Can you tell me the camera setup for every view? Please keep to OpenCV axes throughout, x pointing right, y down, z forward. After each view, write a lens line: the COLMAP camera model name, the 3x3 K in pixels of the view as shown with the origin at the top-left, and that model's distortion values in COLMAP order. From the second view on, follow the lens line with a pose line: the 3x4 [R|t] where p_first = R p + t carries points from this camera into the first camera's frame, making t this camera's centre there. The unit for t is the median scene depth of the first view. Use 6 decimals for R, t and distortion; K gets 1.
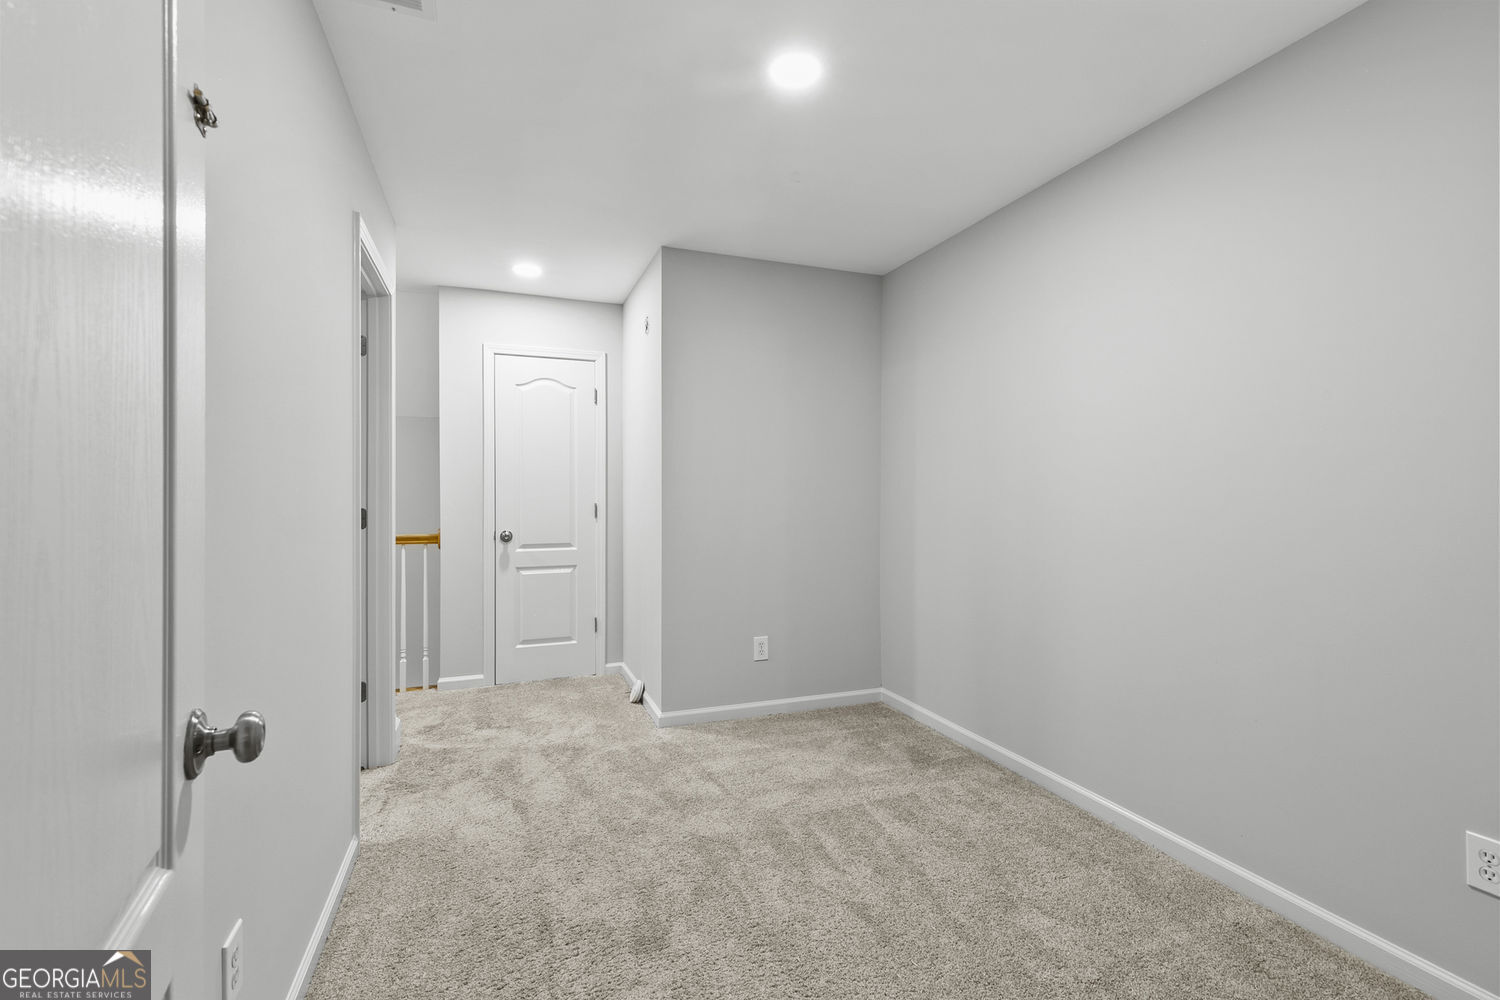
lens RADIAL K [[672.9, 0, 757.5], [0, 672.9, 487.0], [0, 0, 1]] dist [0.010049, -0.002654]
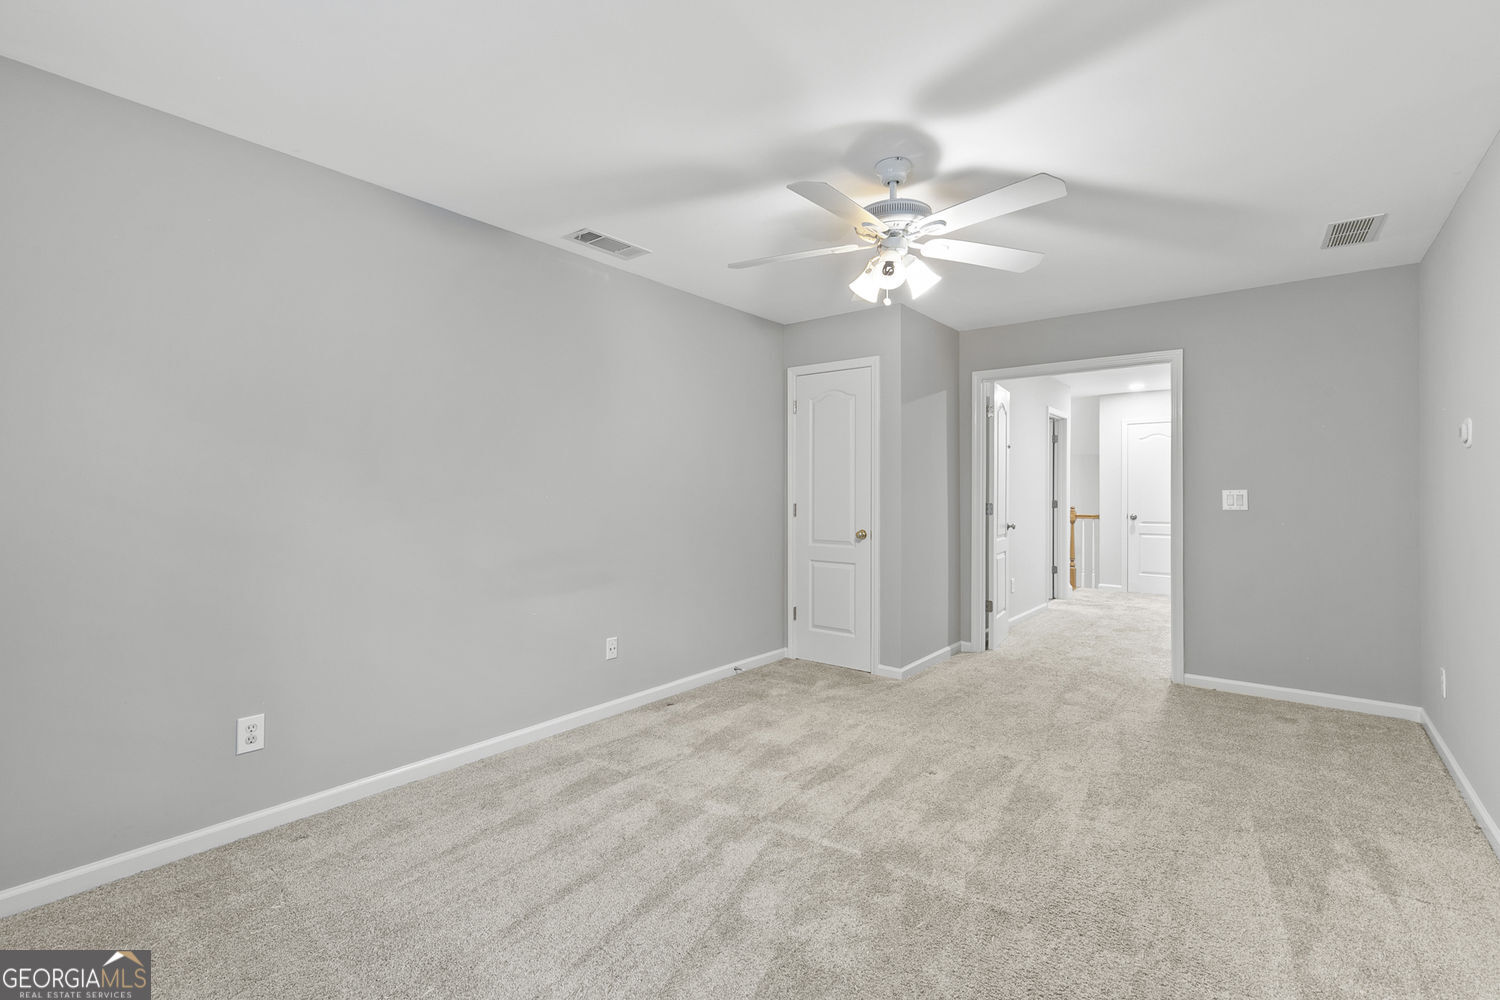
lens RADIAL K [[672.9, 0, 753.5], [0, 672.9, 496.3], [0, 0, 1]] dist [0.010049, -0.002654]
pose [[0.509387, 0.006872, -0.860510, 0.759233], [-0.001385, 0.999973, 0.007166, 0.001376], [0.860536, -0.002458, 0.509383, -0.955711]]
